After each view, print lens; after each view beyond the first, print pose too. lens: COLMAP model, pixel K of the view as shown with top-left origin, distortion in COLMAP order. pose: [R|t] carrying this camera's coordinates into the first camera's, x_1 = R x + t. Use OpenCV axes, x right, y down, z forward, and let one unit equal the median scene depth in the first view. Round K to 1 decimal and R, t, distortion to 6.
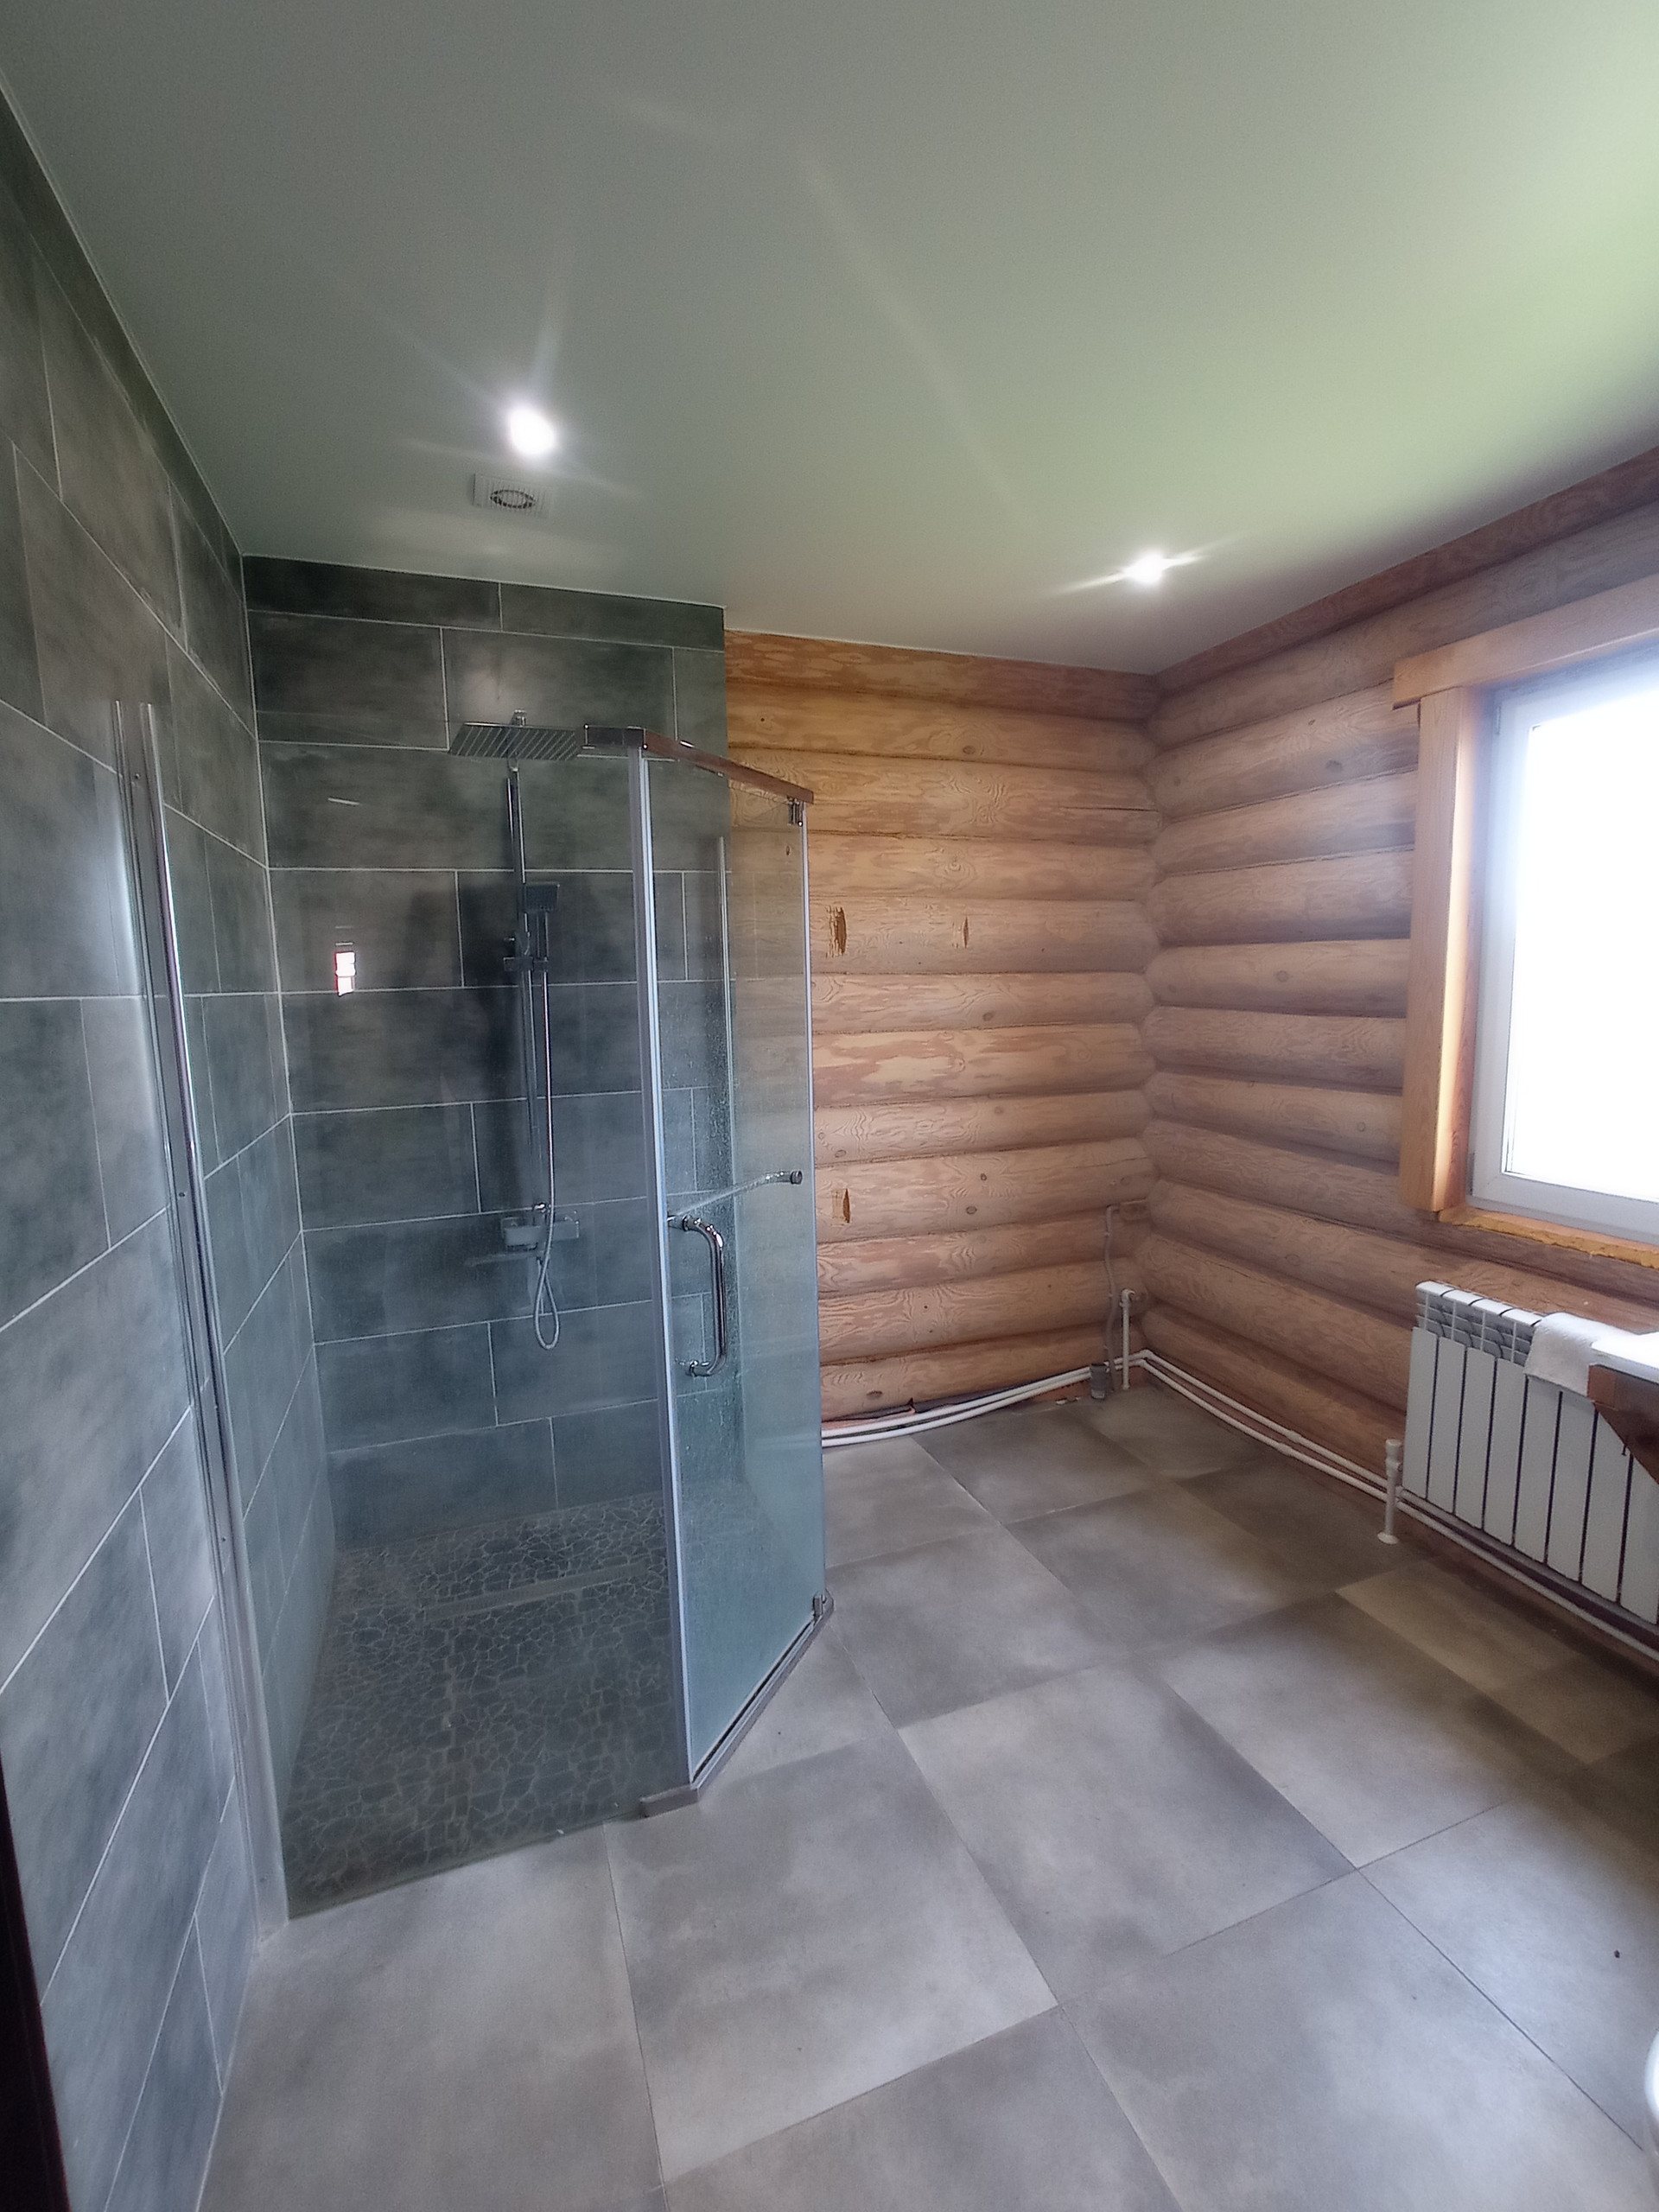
lens RADIAL K [[999.2, 0, 836.0], [0, 999.2, 1108.2], [0, 0, 1]] dist [-0.063652, 0.036733]
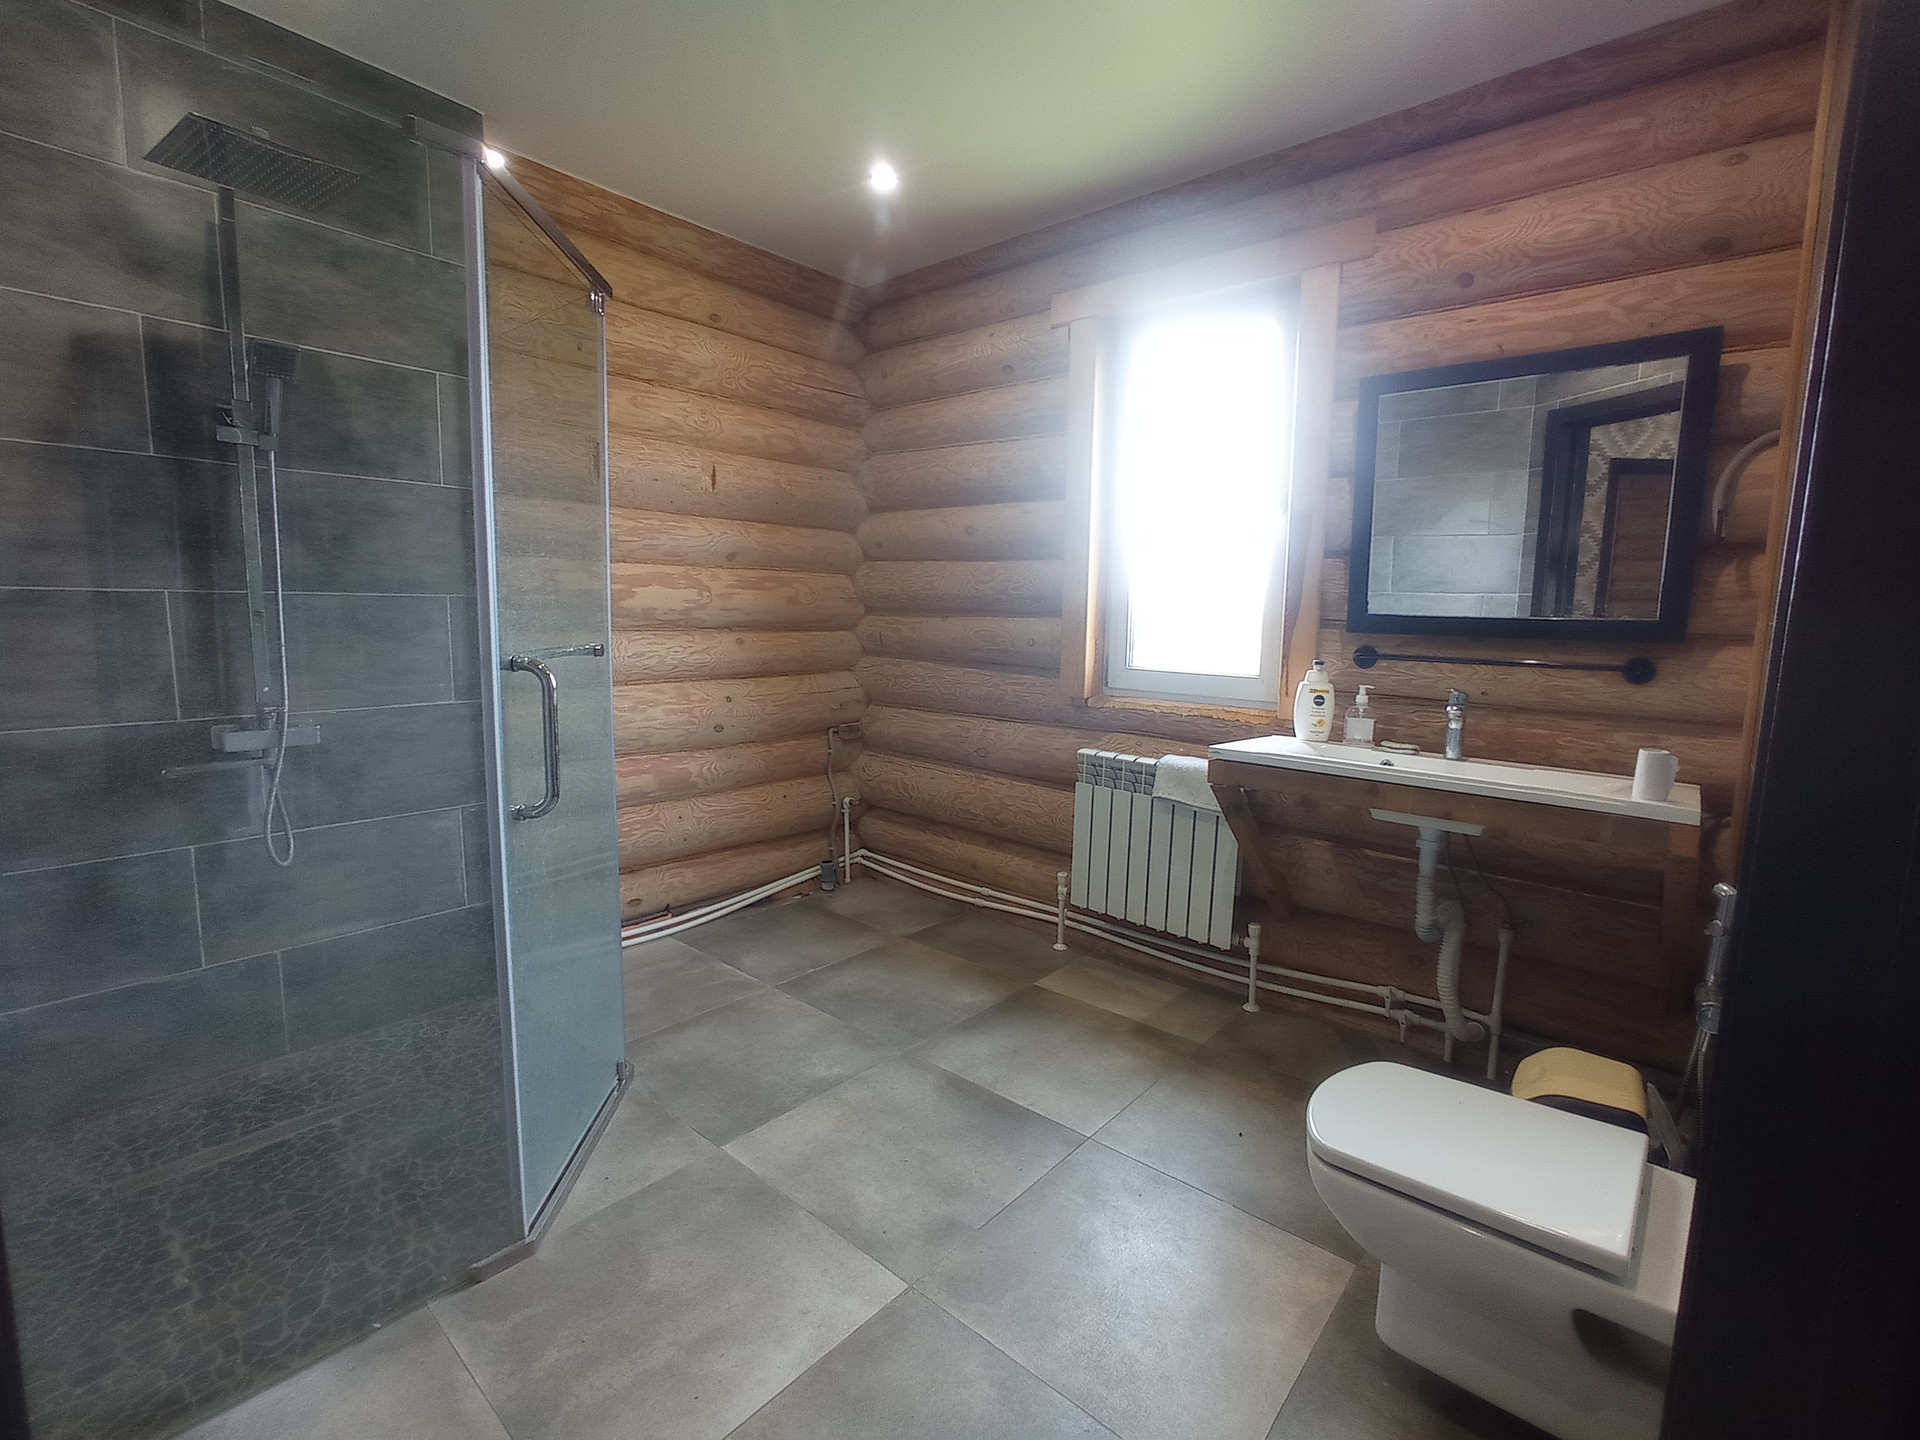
lens RADIAL K [[867.3, 0, 963.5], [0, 867.3, 714.0], [0, 0, 1]] dist [-0.063652, 0.036733]
pose [[0.877878, -0.019384, 0.478492, -0.105789], [0.023128, 0.999731, -0.001933, 0.114170], [-0.478326, 0.012764, 0.878090, 0.018382]]
